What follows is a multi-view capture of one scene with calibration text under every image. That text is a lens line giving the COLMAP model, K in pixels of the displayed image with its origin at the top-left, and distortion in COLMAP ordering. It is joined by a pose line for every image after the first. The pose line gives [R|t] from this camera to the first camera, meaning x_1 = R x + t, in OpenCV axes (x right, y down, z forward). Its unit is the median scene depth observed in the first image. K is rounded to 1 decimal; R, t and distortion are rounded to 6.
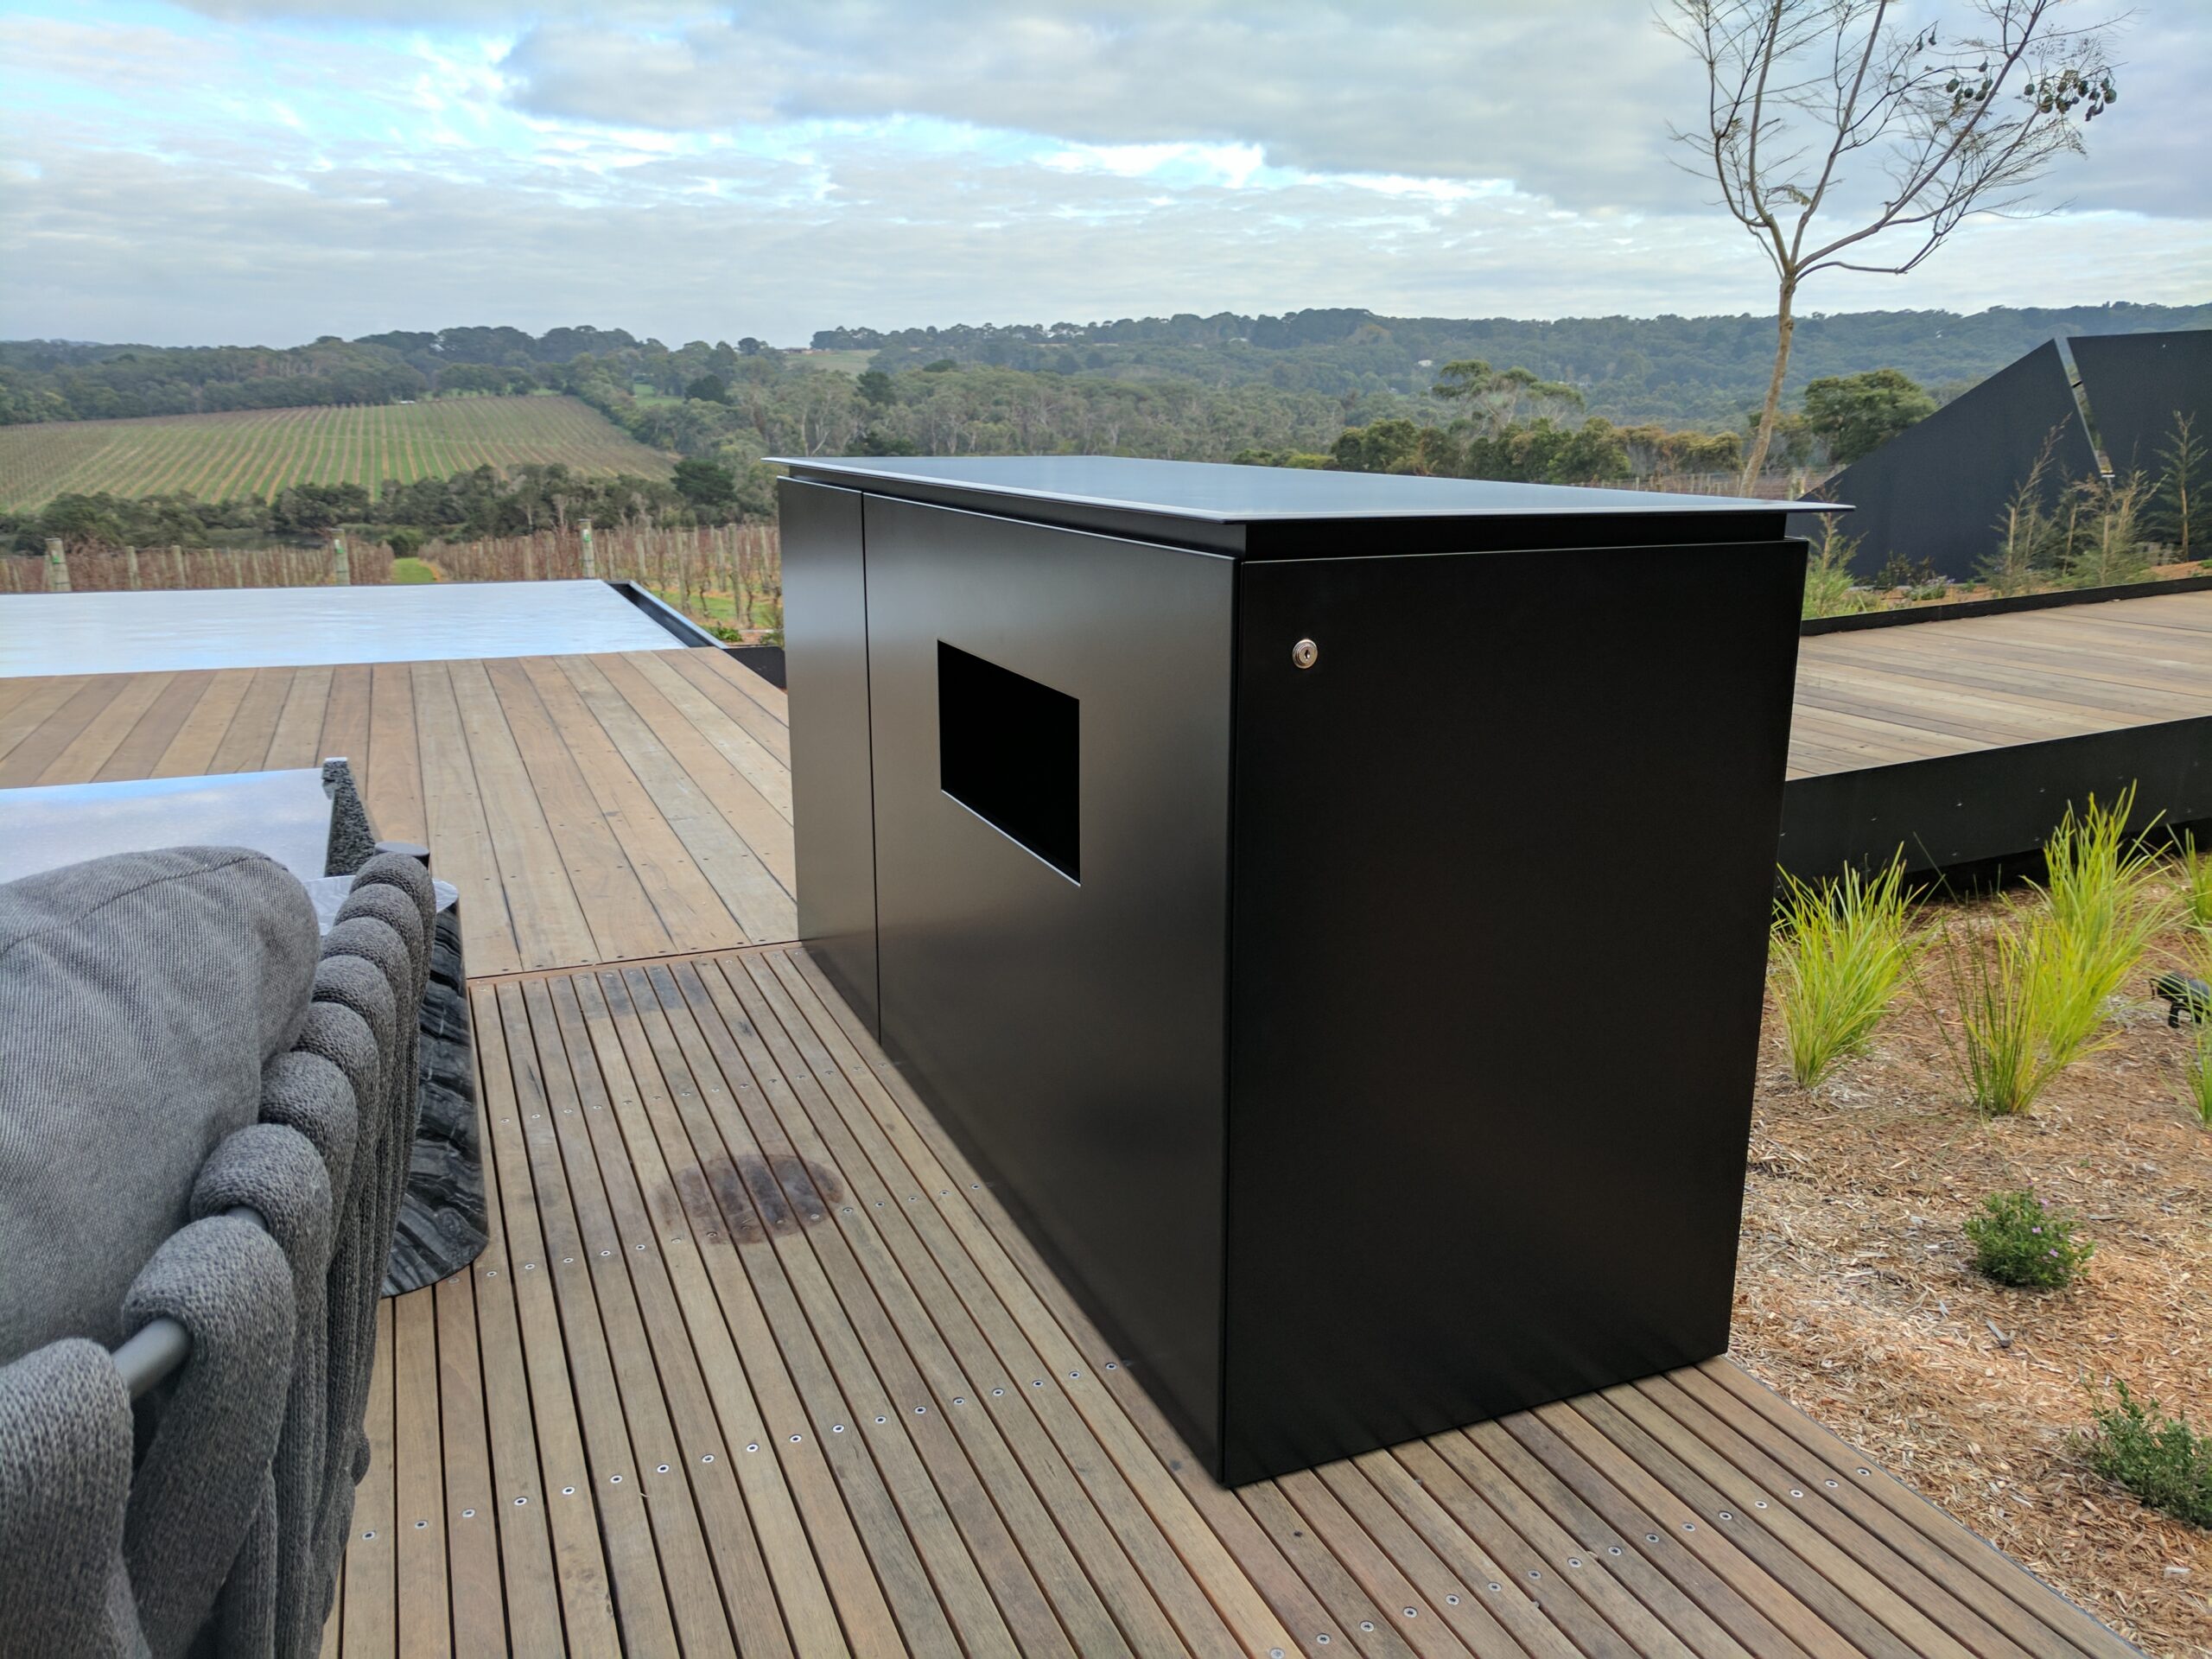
lens RADIAL K [[1652.6, 0, 1103.5], [0, 1652.6, 823.4], [0, 0, 1]] dist [-0.008277, 0.033561]
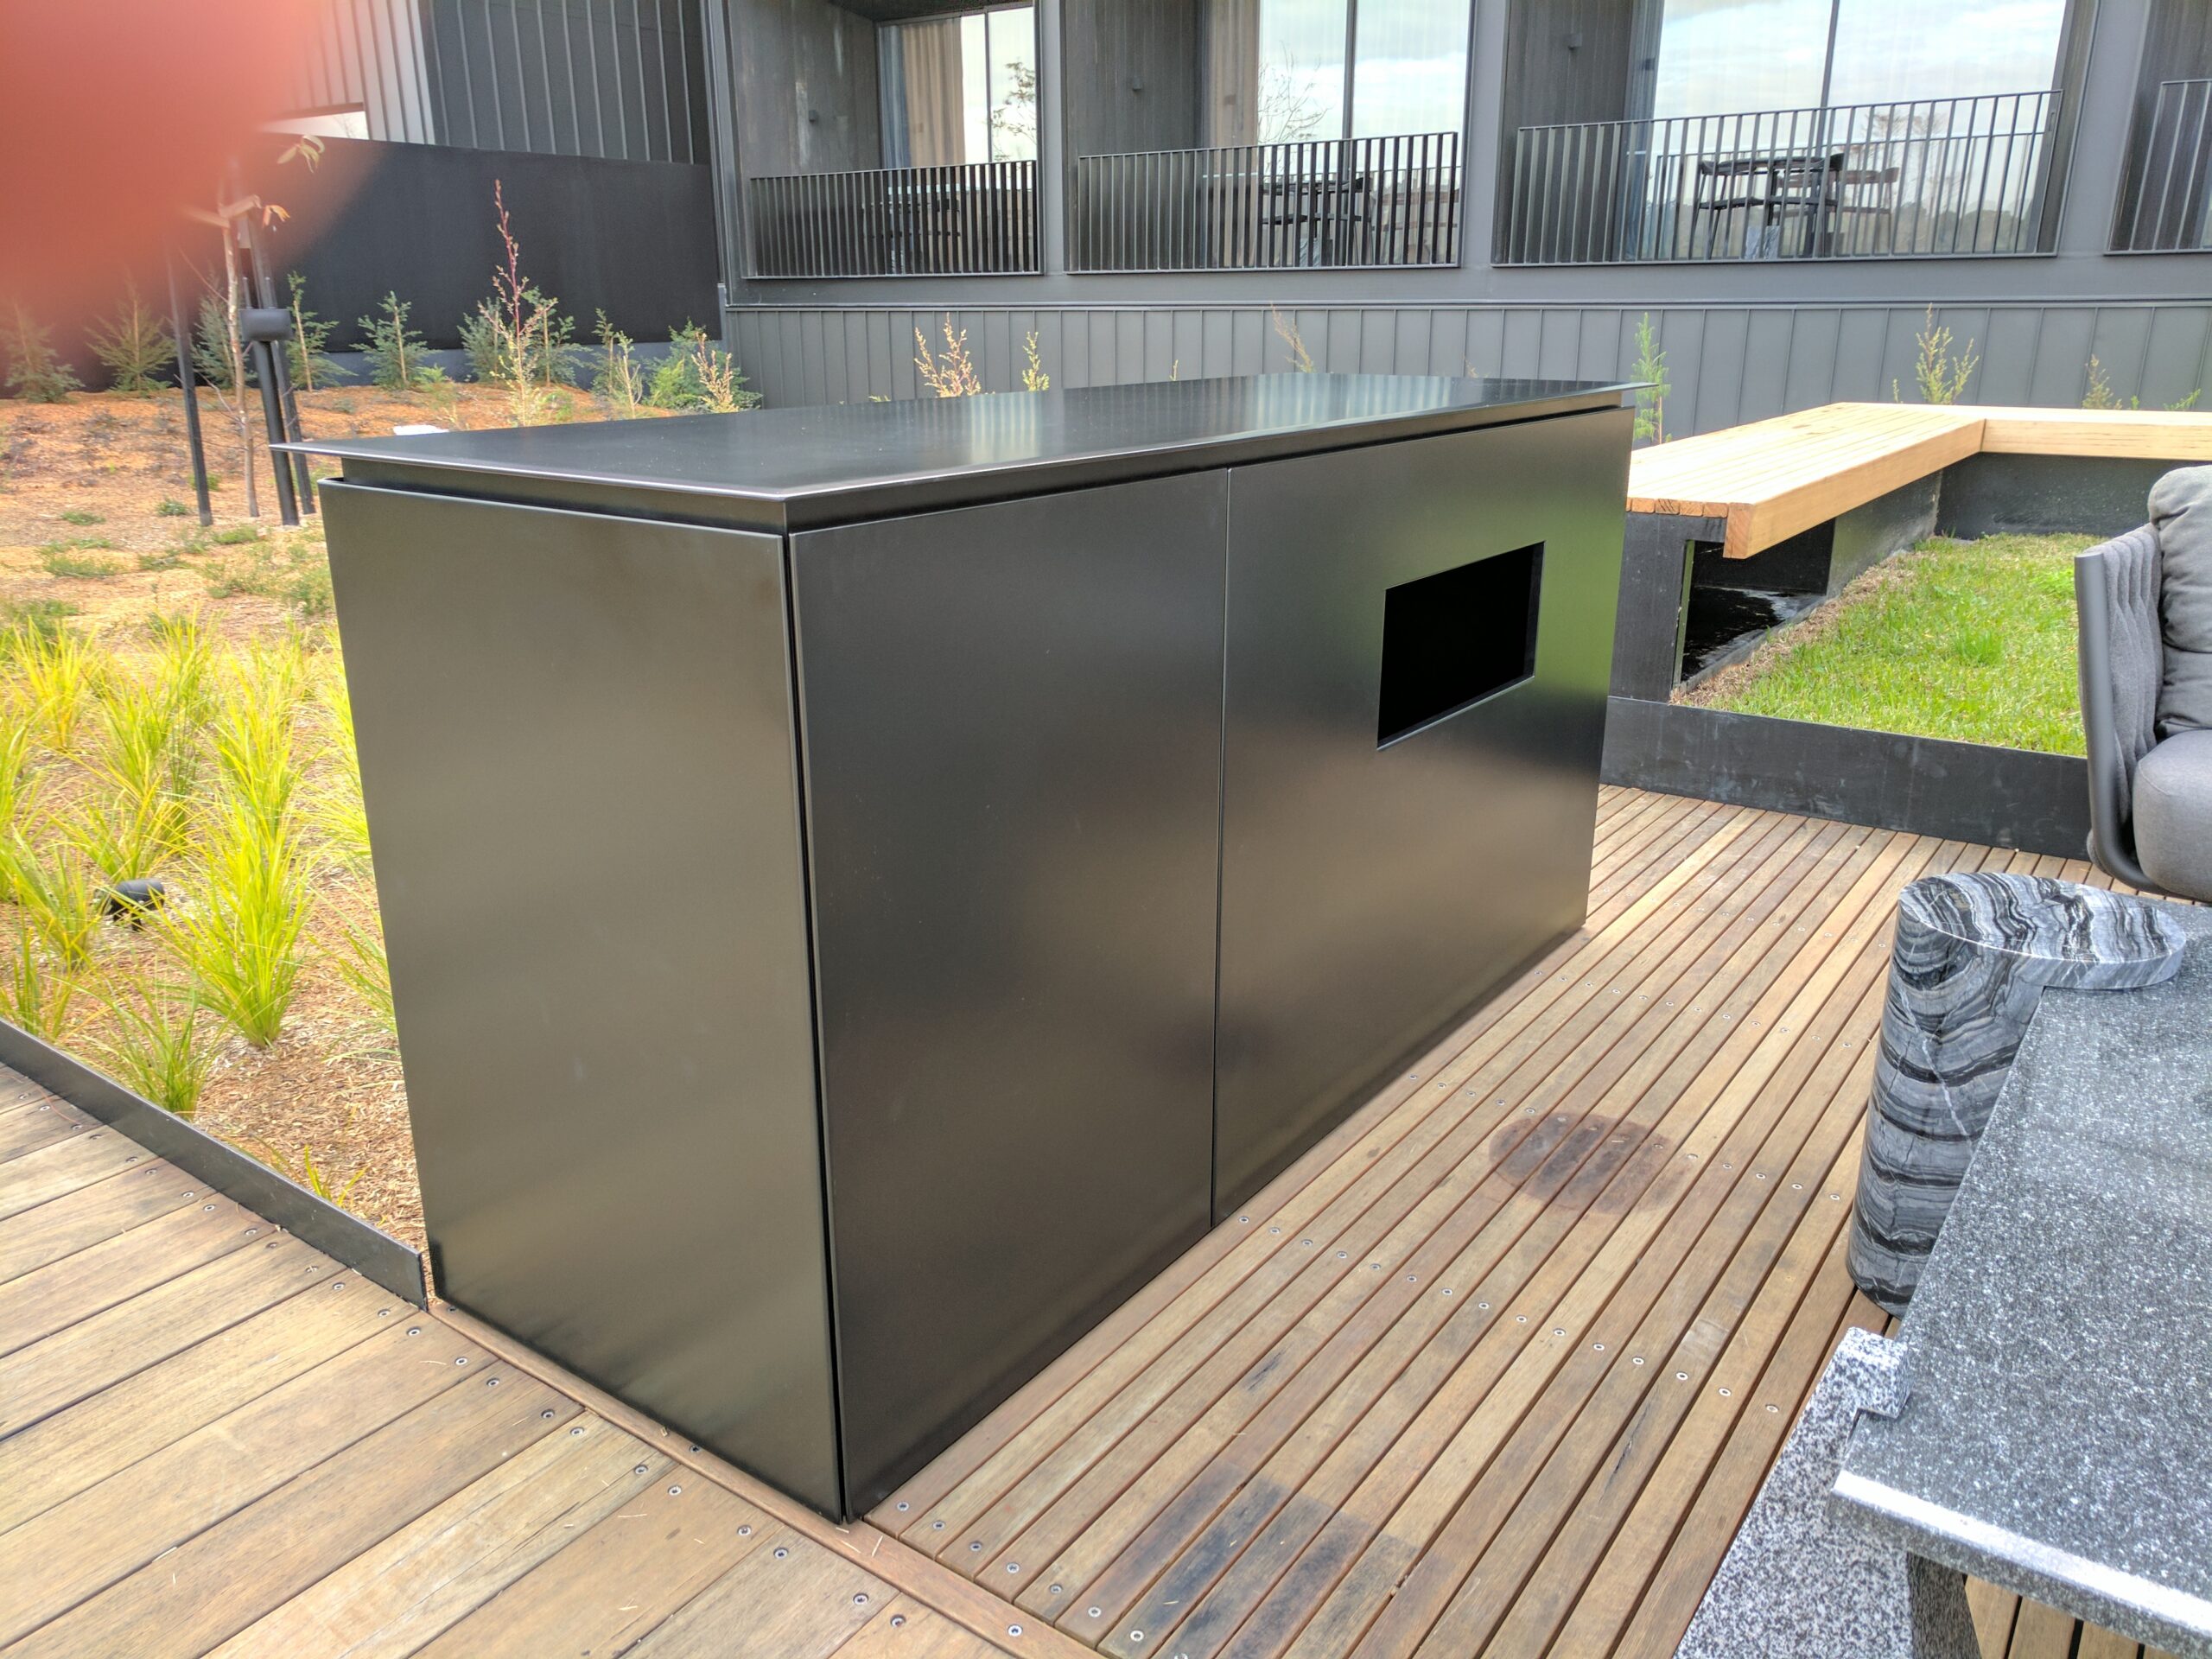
lens RADIAL K [[1652.6, 0, 1109.0], [0, 1652.6, 833.1], [0, 0, 1]] dist [-0.008277, 0.033561]
pose [[-0.522456, -0.270065, 0.808767, -0.575993], [0.205752, 0.880556, 0.426951, -0.299312], [-0.827470, 0.389468, -0.404485, 1.114001]]
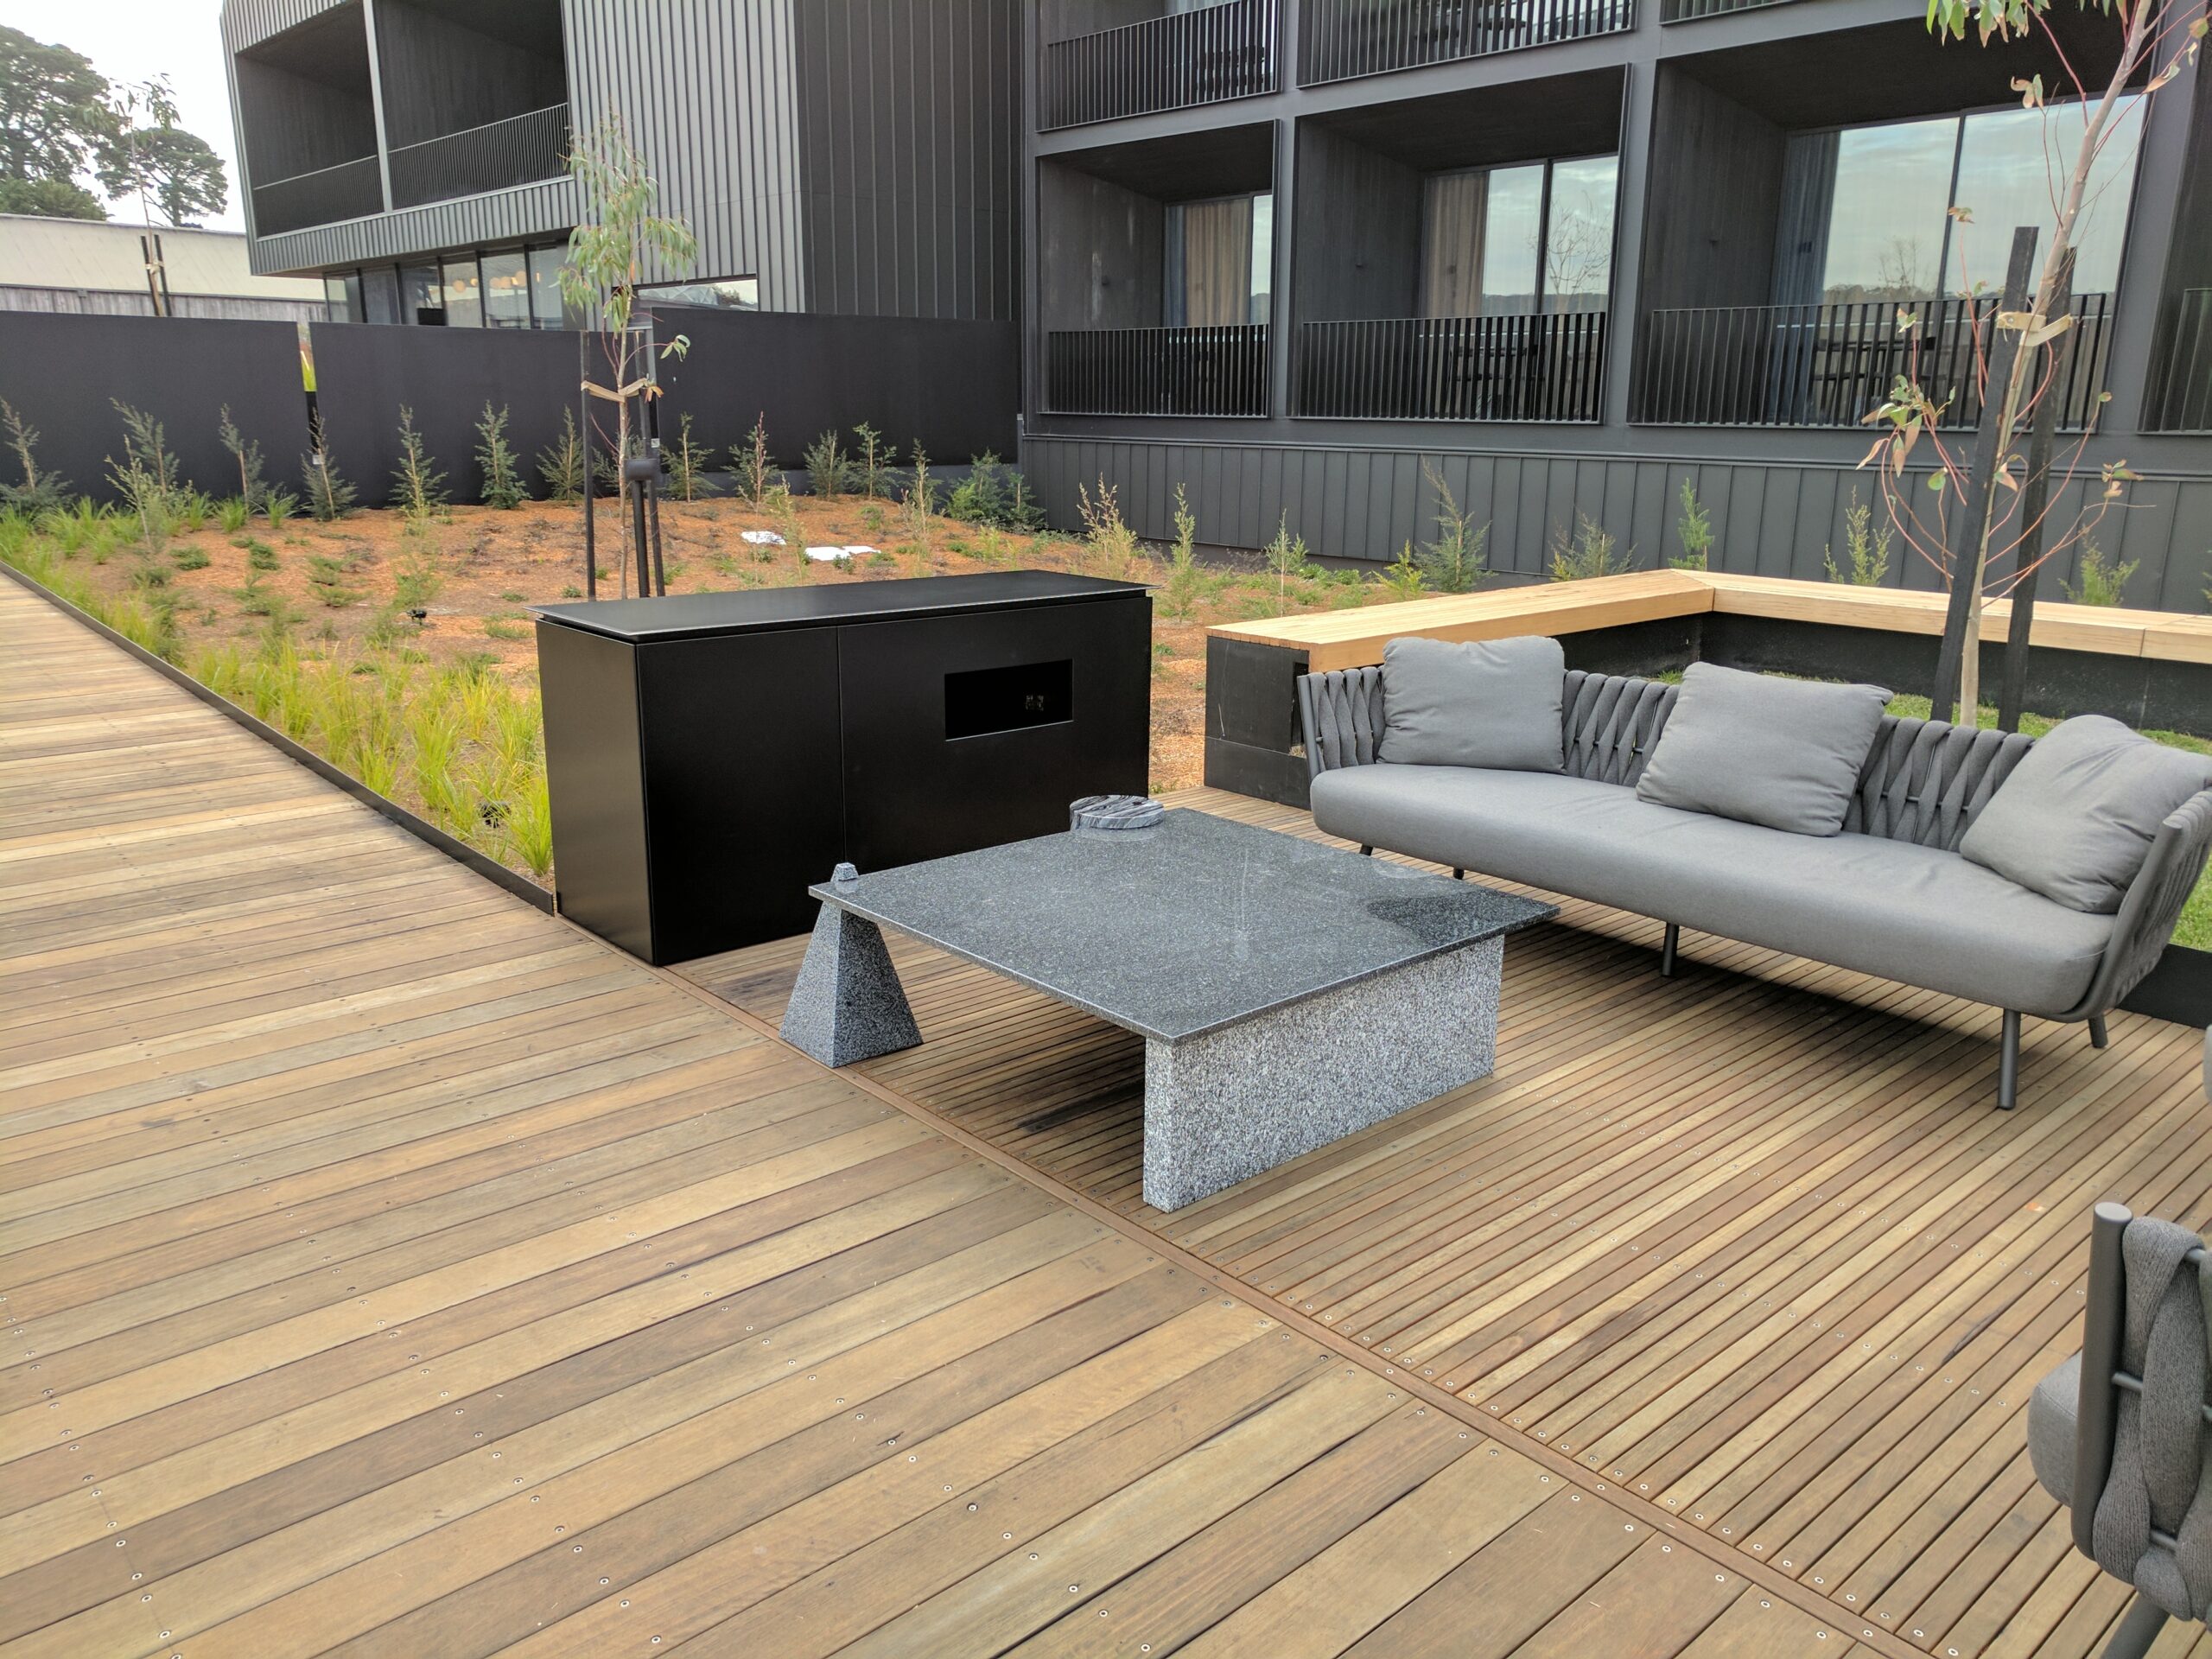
lens RADIAL K [[1652.6, 0, 1109.3], [0, 1652.6, 834.2], [0, 0, 1]] dist [-0.008277, 0.033561]
pose [[-0.322029, -0.255425, 0.911622, -1.653396], [0.218180, 0.916975, 0.333997, -0.443105], [-0.921246, 0.306454, -0.239564, 1.003972]]
